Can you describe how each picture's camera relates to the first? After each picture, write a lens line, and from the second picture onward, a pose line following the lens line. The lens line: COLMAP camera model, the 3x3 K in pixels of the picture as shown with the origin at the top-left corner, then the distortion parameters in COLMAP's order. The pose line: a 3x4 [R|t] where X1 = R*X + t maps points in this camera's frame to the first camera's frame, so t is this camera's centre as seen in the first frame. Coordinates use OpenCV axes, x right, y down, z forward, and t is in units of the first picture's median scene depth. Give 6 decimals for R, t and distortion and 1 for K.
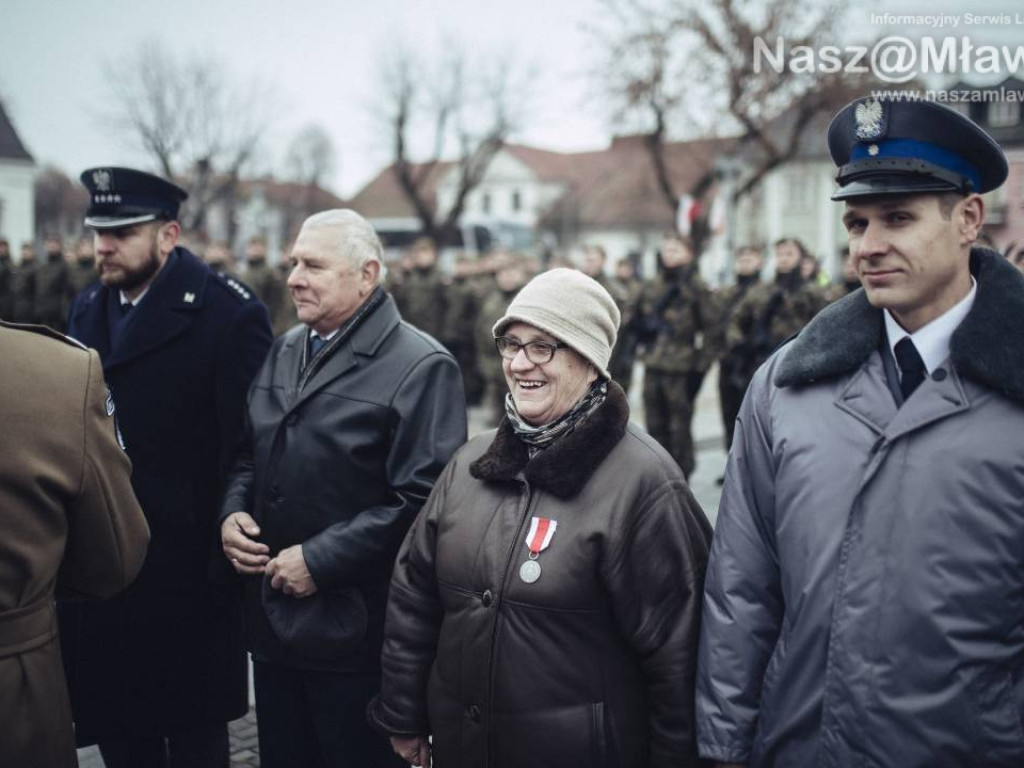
lens RADIAL K [[992.7, 0, 512.0], [0, 992.7, 384.0], [0, 0, 1]] dist [-0.063337, 0.002159]
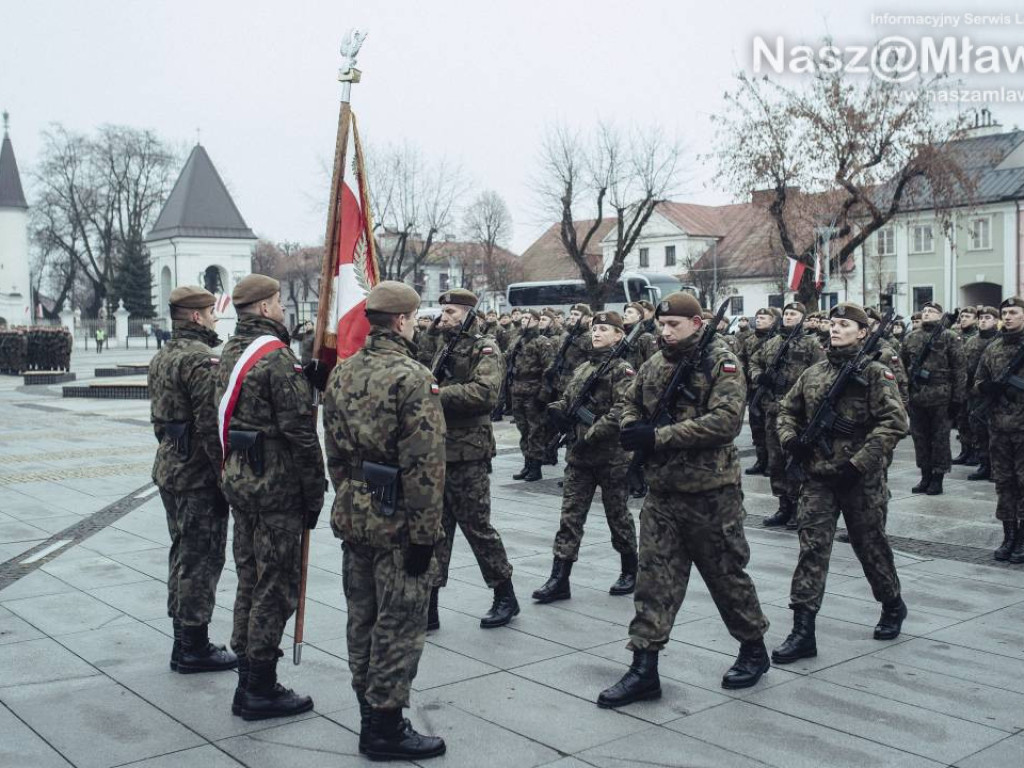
lens RADIAL K [[1411.0, 0, 512.0], [0, 1411.0, 384.0], [0, 0, 1]] dist [-0.068814, 0.059885]
pose [[0.987850, -0.025571, -0.153290, 0.076044], [0.016853, 0.998180, -0.057905, 0.056432], [0.154492, 0.054618, 0.986483, -0.667371]]
